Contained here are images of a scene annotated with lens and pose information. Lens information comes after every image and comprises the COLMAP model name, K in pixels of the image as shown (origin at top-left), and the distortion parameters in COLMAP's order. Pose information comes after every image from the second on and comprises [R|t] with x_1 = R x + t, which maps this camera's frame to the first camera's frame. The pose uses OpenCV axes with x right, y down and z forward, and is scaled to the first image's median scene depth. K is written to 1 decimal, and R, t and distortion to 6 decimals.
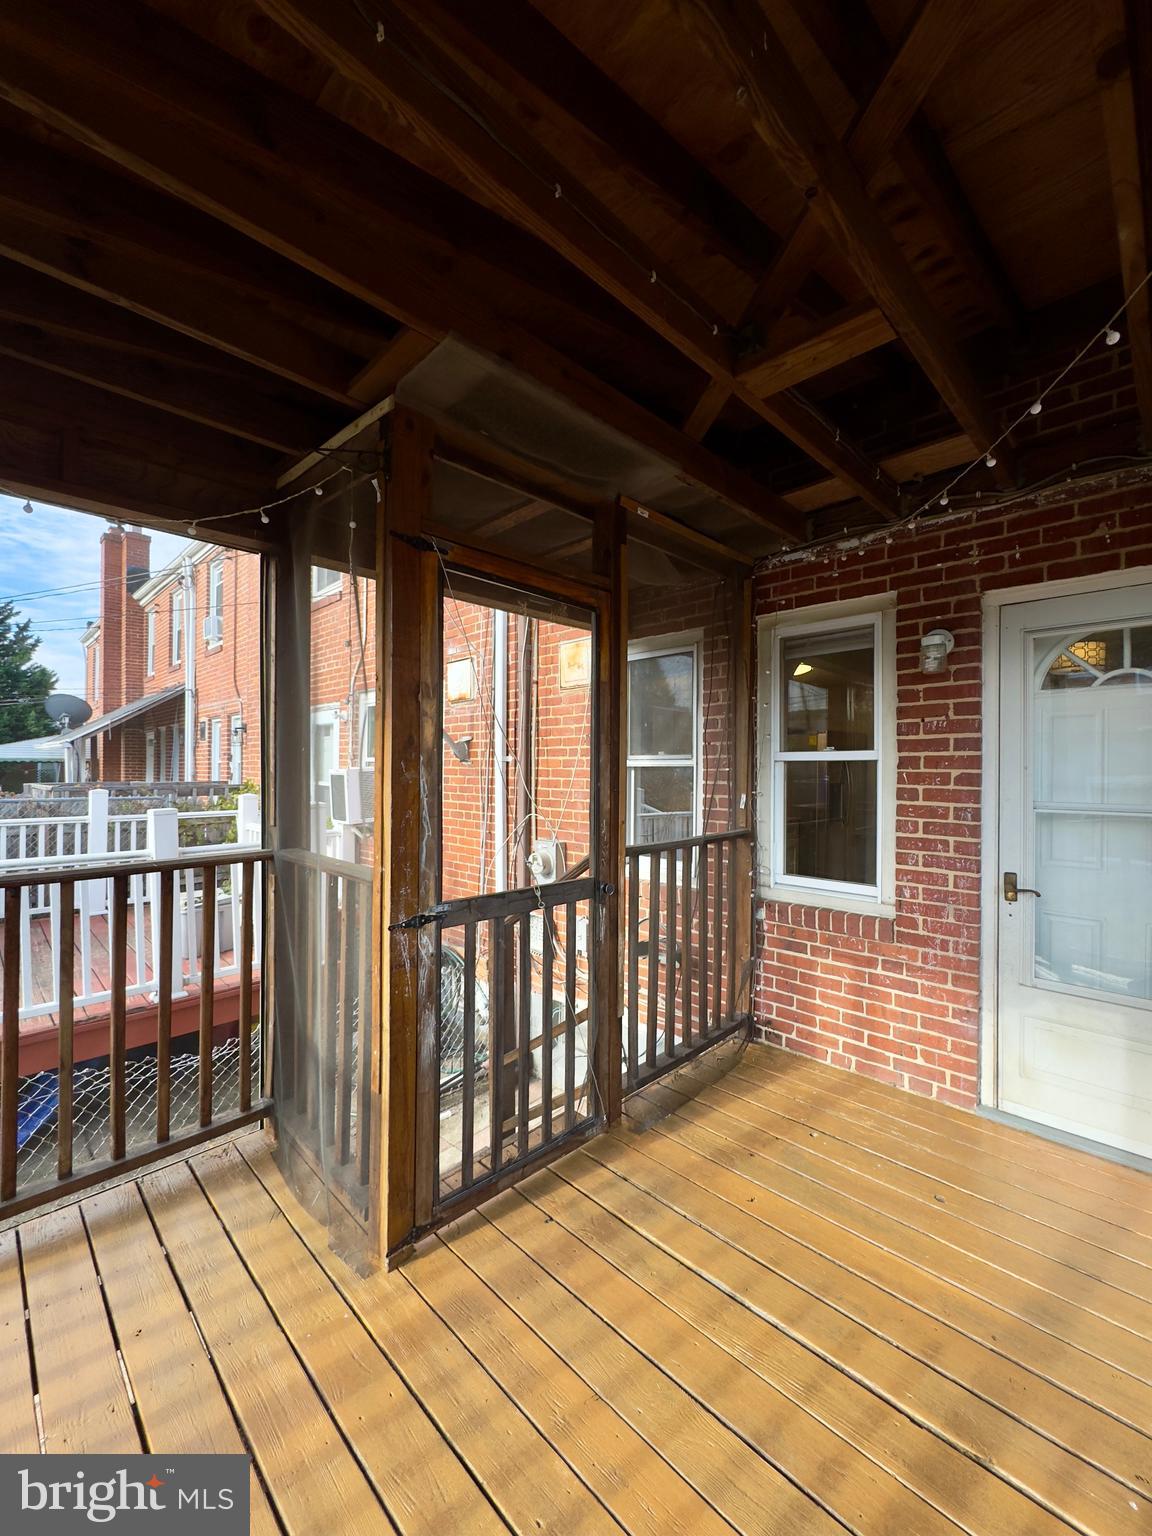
lens RADIAL K [[613.6, 0, 573.4], [0, 613.6, 772.3], [0, 0, 1]] dist [0.000367, -0.000230]
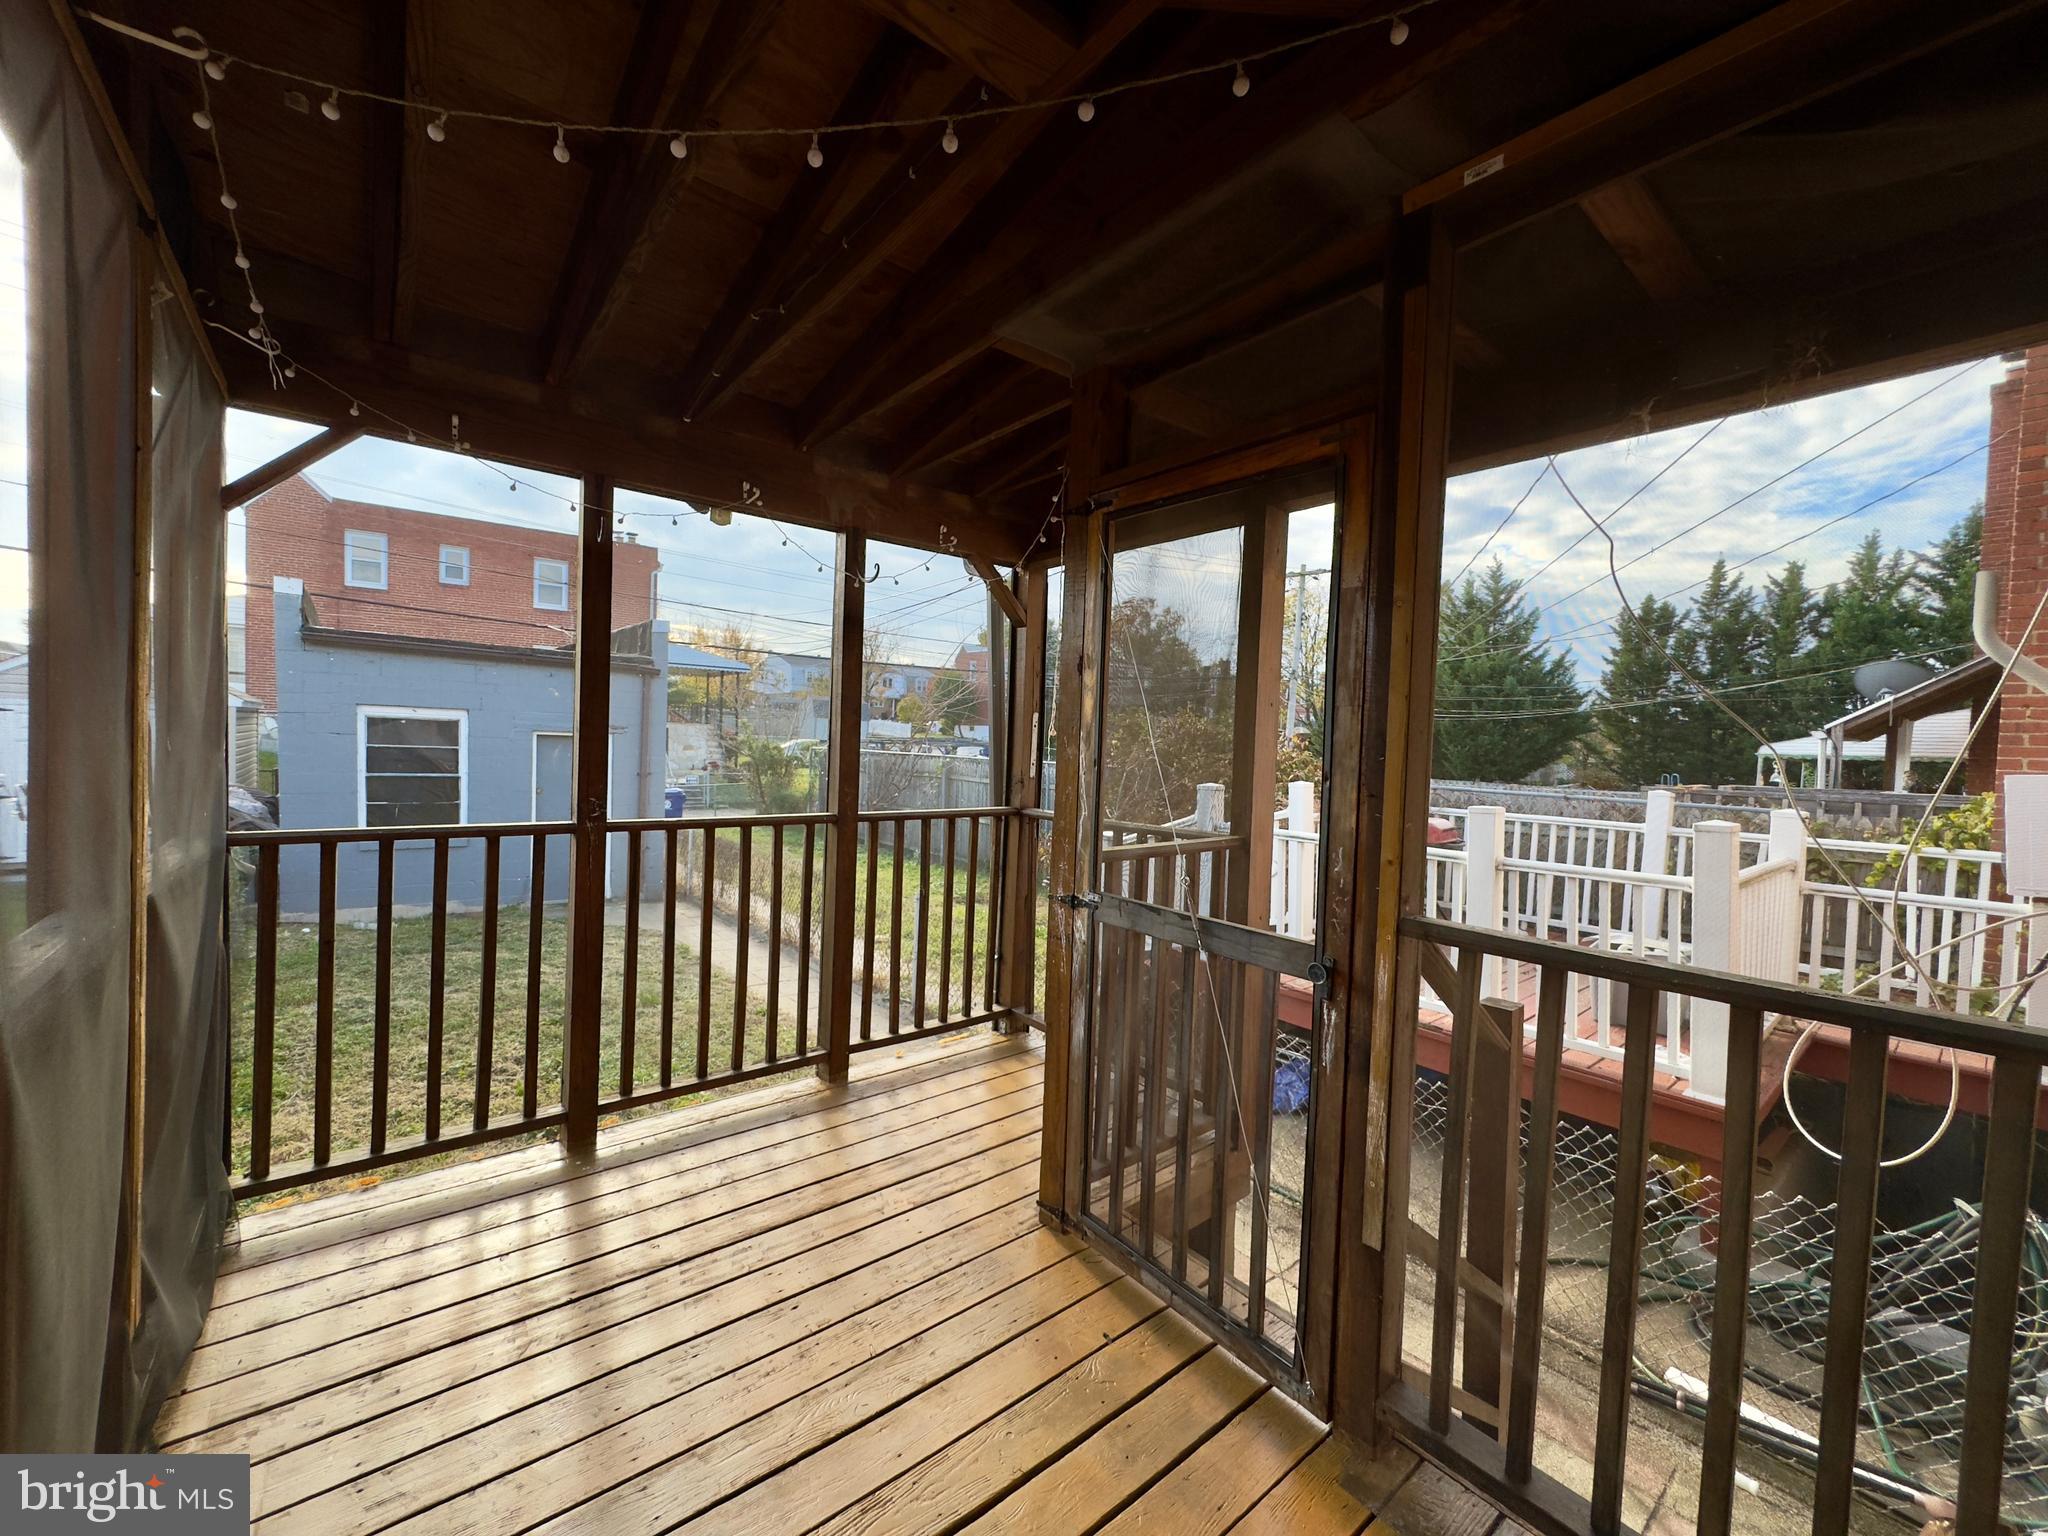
lens RADIAL K [[818.1, 0, 1023.9], [0, 818.1, 764.7], [0, 0, 1]] dist [0.000367, -0.000230]
pose [[-0.117954, 0.018199, -0.992852, 0.380385], [-0.035393, 0.999120, 0.022519, 0.000044], [0.992388, 0.037796, -0.117206, 0.389541]]
